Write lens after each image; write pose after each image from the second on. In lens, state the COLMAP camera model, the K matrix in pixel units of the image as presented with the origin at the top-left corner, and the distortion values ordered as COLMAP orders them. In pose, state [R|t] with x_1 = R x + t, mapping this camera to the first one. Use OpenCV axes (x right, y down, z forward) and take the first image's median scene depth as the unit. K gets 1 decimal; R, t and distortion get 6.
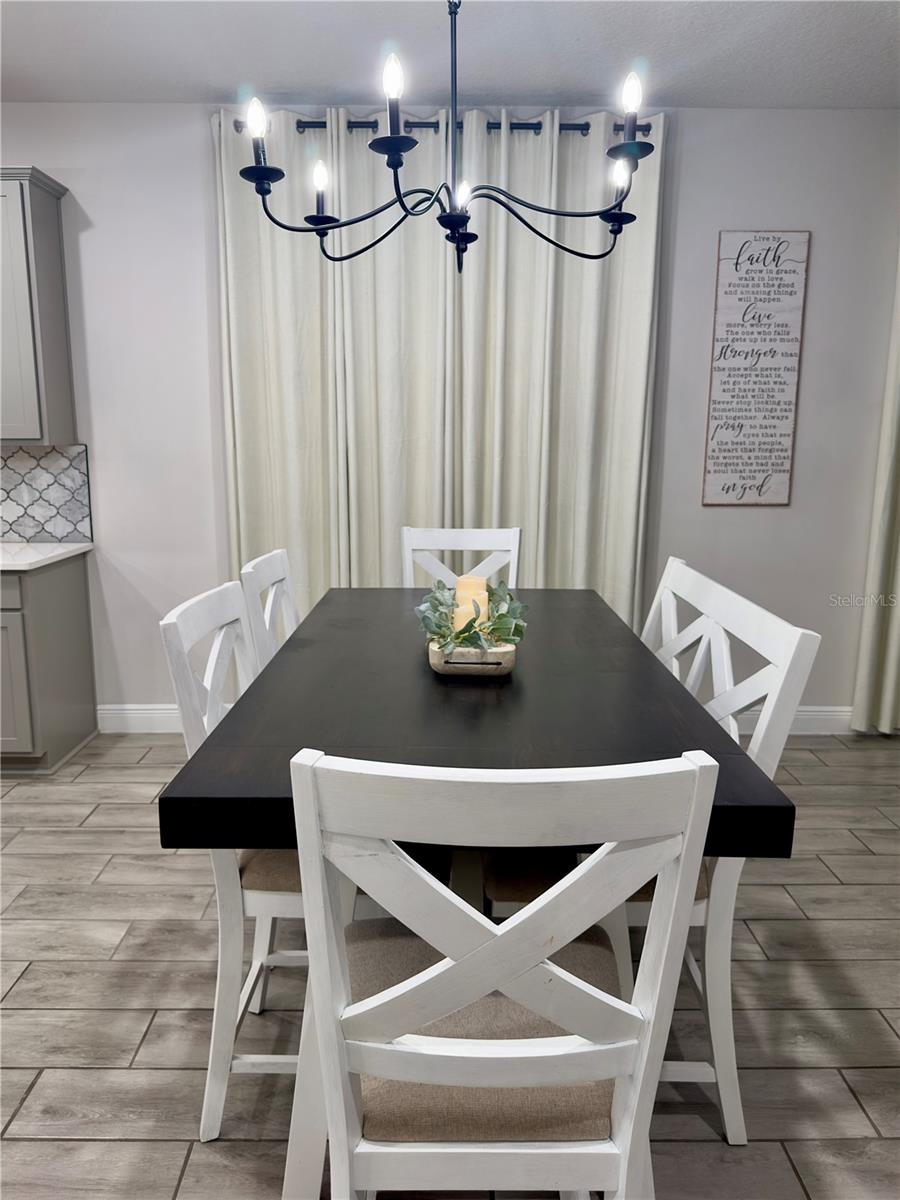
lens RADIAL K [[879.1, 0, 451.2], [0, 879.1, 599.9], [0, 0, 1]] dist [-0.003559, -0.005248]
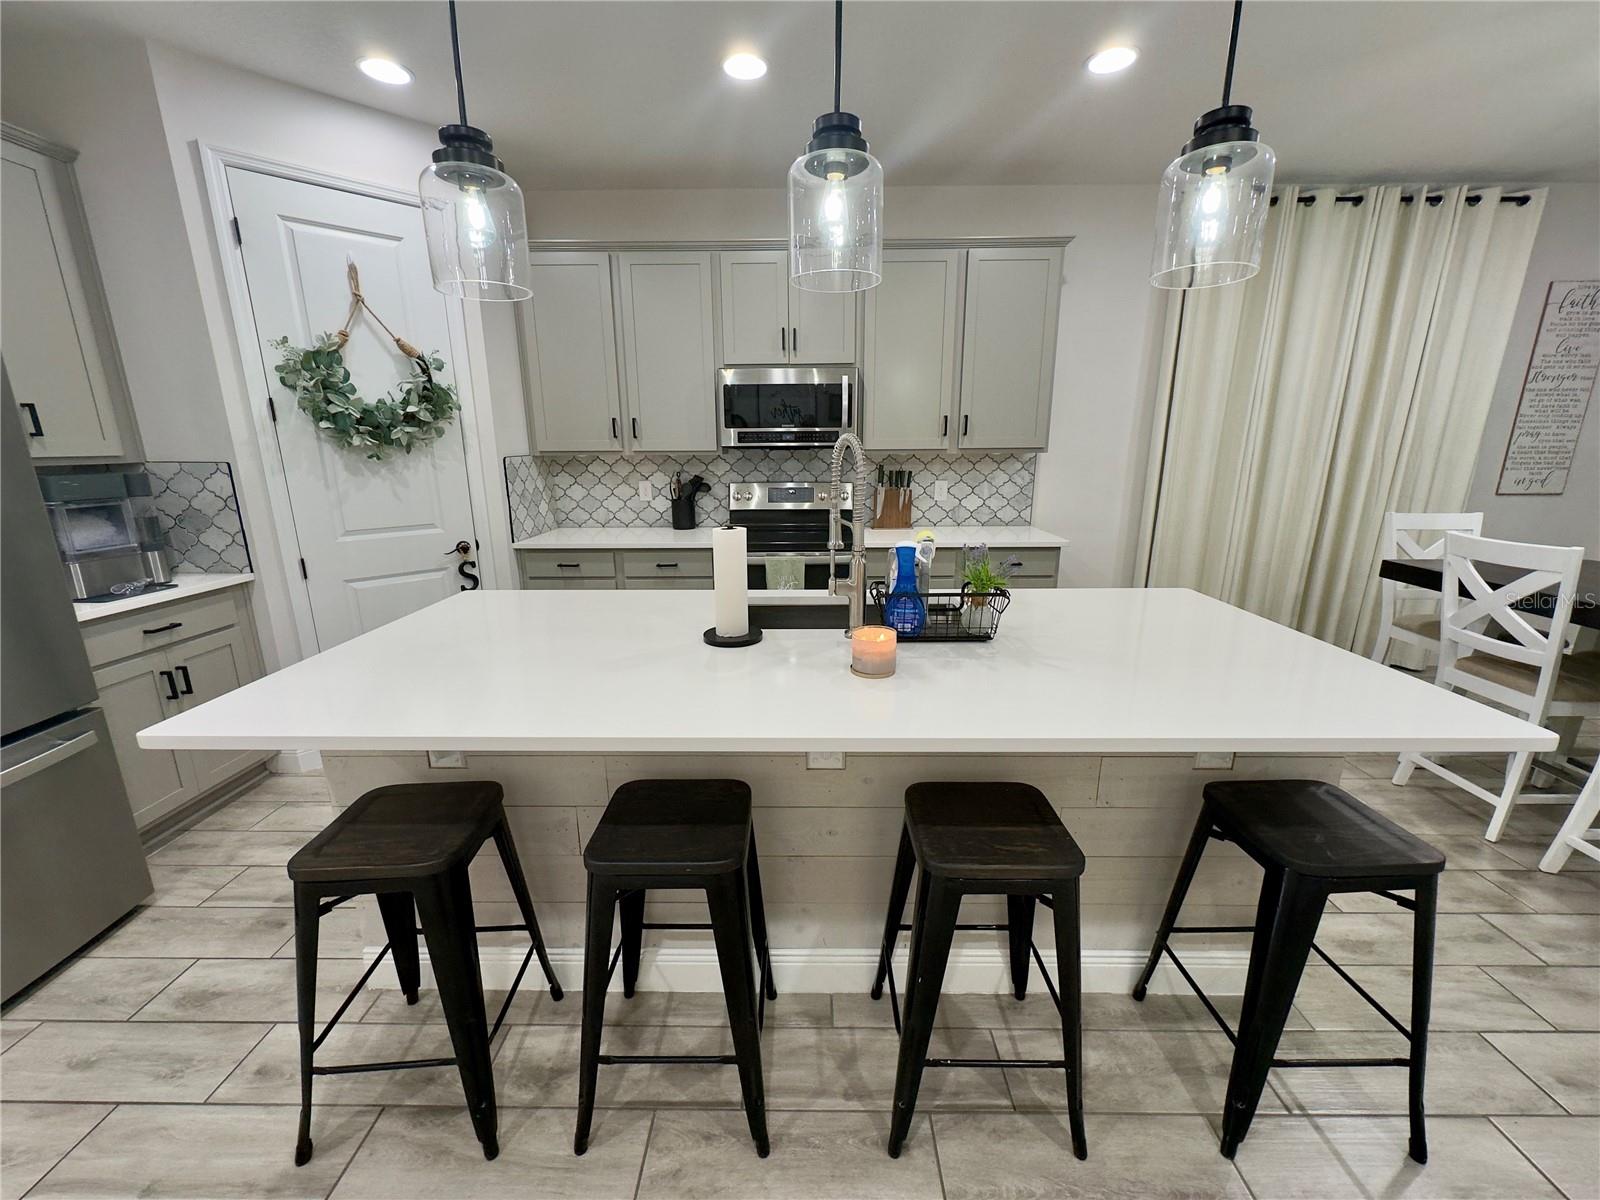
lens RADIAL K [[640.9, 0, 798.1], [0, 640.9, 604.0], [0, 0, 1]] dist [-0.004242, -0.000393]
pose [[0.999618, -0.002839, -0.027504, -0.747101], [0.004518, 0.998117, 0.061178, -0.007197], [0.027279, -0.061279, 0.997748, 0.004210]]
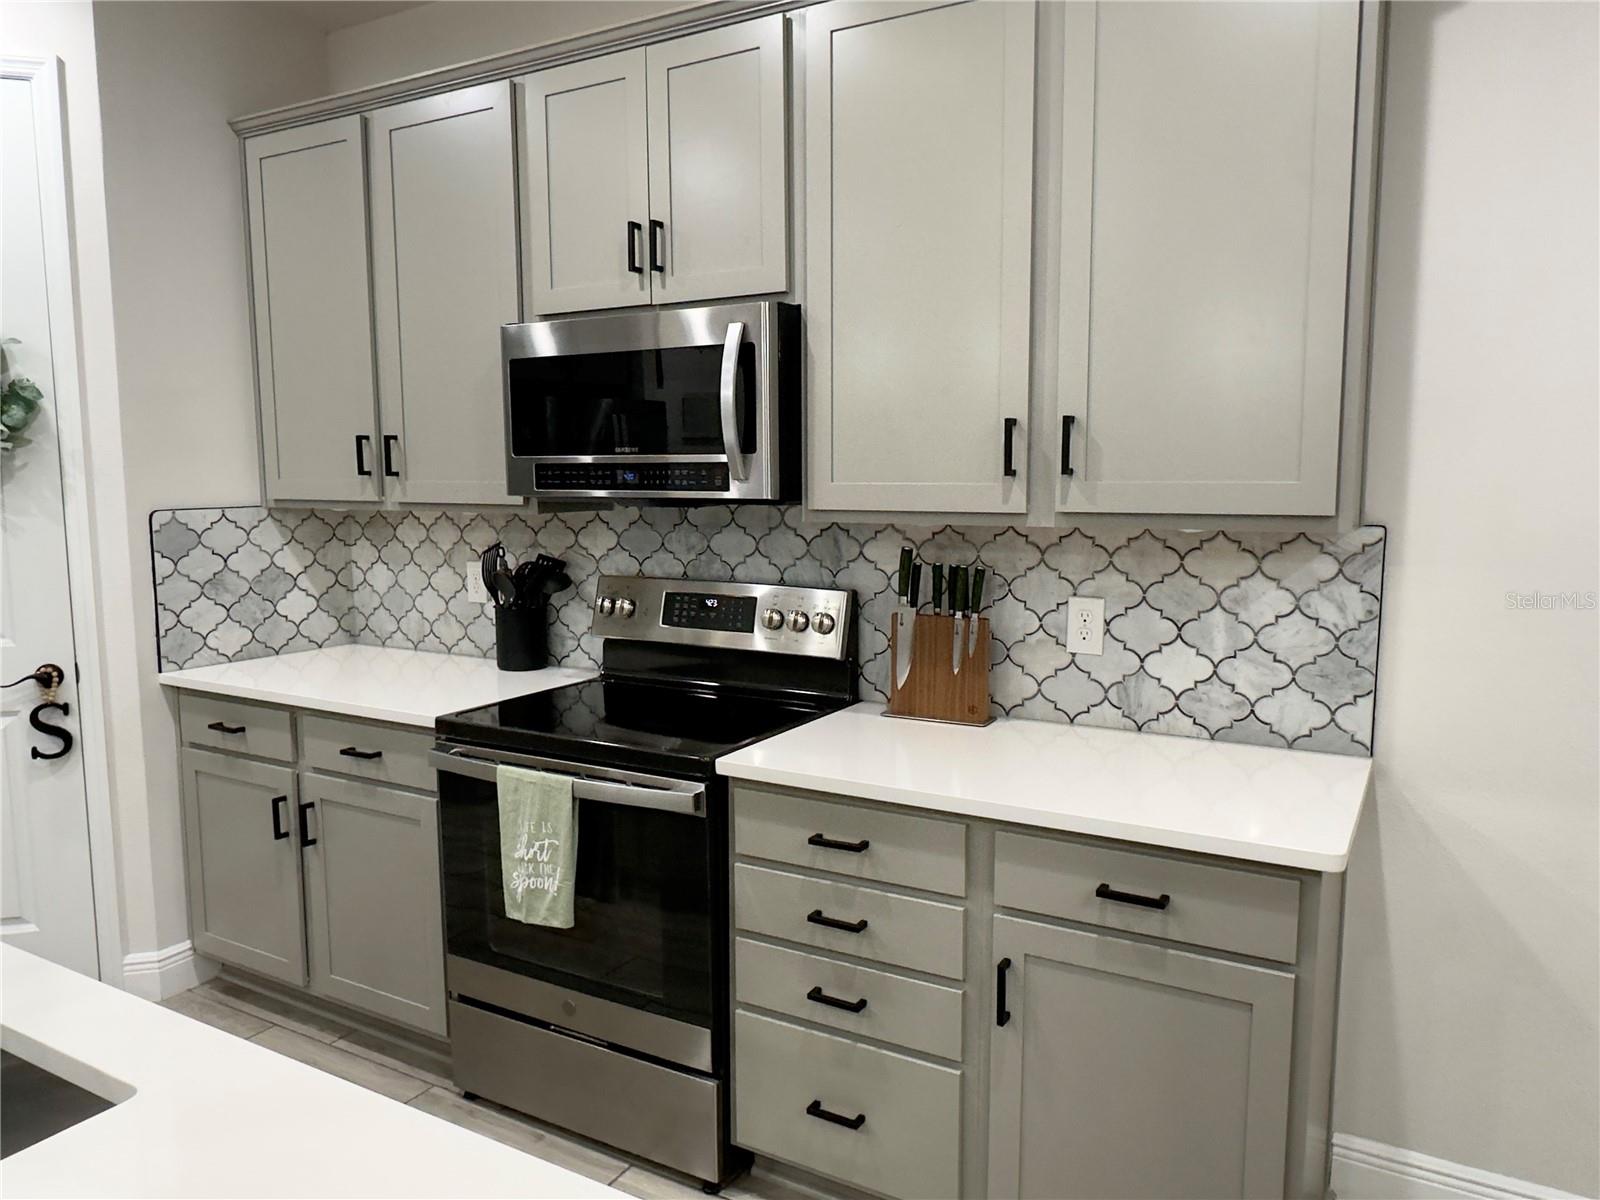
lens RADIAL K [[1119.0, 0, 805.4], [0, 1119.0, 600.5], [0, 0, 1]] dist [0.000837, 0.000018]
pose [[0.860503, 0.053751, -0.506602, -0.379930], [-0.091015, 0.994640, -0.049063, -0.090025], [0.501249, 0.088327, 0.860783, 0.404337]]
